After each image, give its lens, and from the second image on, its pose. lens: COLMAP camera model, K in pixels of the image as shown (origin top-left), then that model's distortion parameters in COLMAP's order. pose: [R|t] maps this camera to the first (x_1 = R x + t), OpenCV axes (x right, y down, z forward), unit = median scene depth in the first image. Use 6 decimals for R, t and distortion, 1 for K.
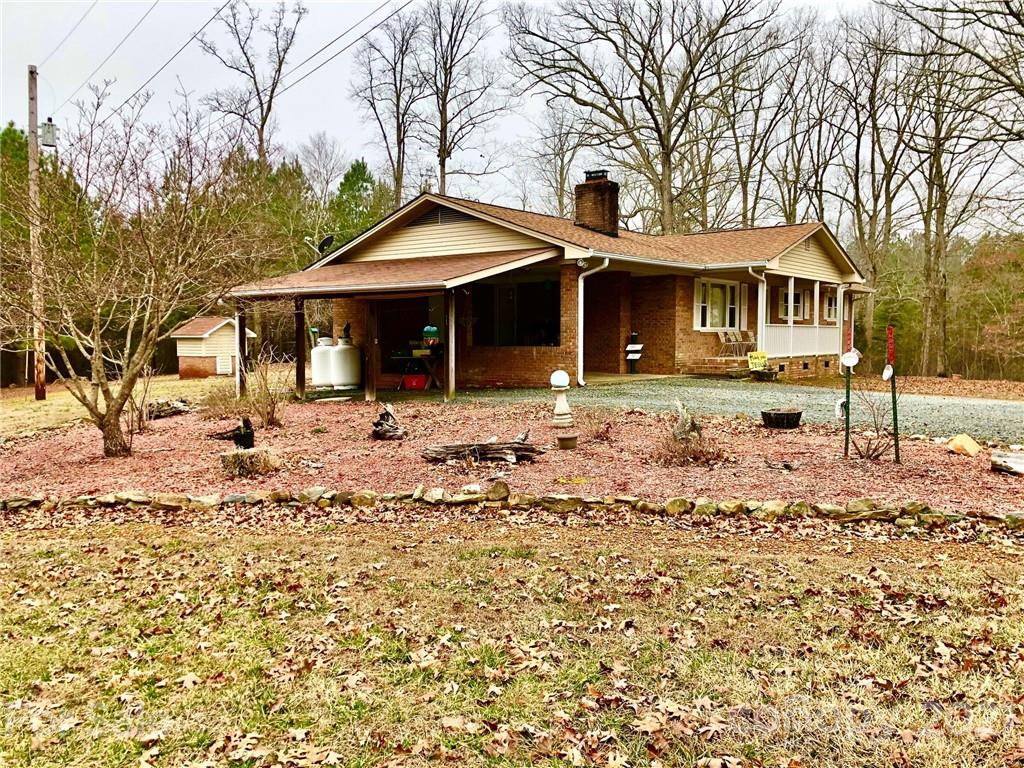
lens RADIAL K [[842.7, 0, 528.1], [0, 842.7, 369.6], [0, 0, 1]] dist [0.013727, 0.012924]
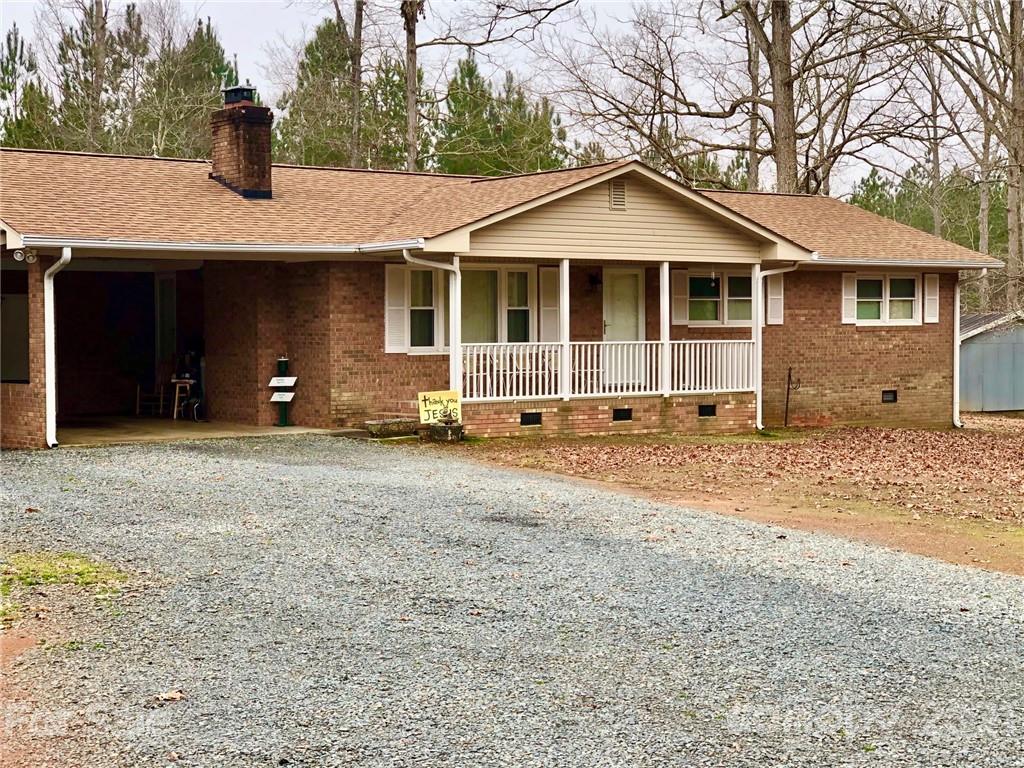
lens RADIAL K [[1732.7, 0, 512.0], [0, 1732.7, 384.0], [0, 0, 1]] dist [-0.062691, 0.841273]
pose [[0.967681, 0.003052, -0.252161, 0.587157], [-0.005240, 0.999954, -0.008007, -0.015839], [0.252125, 0.009070, 0.967652, -0.142968]]
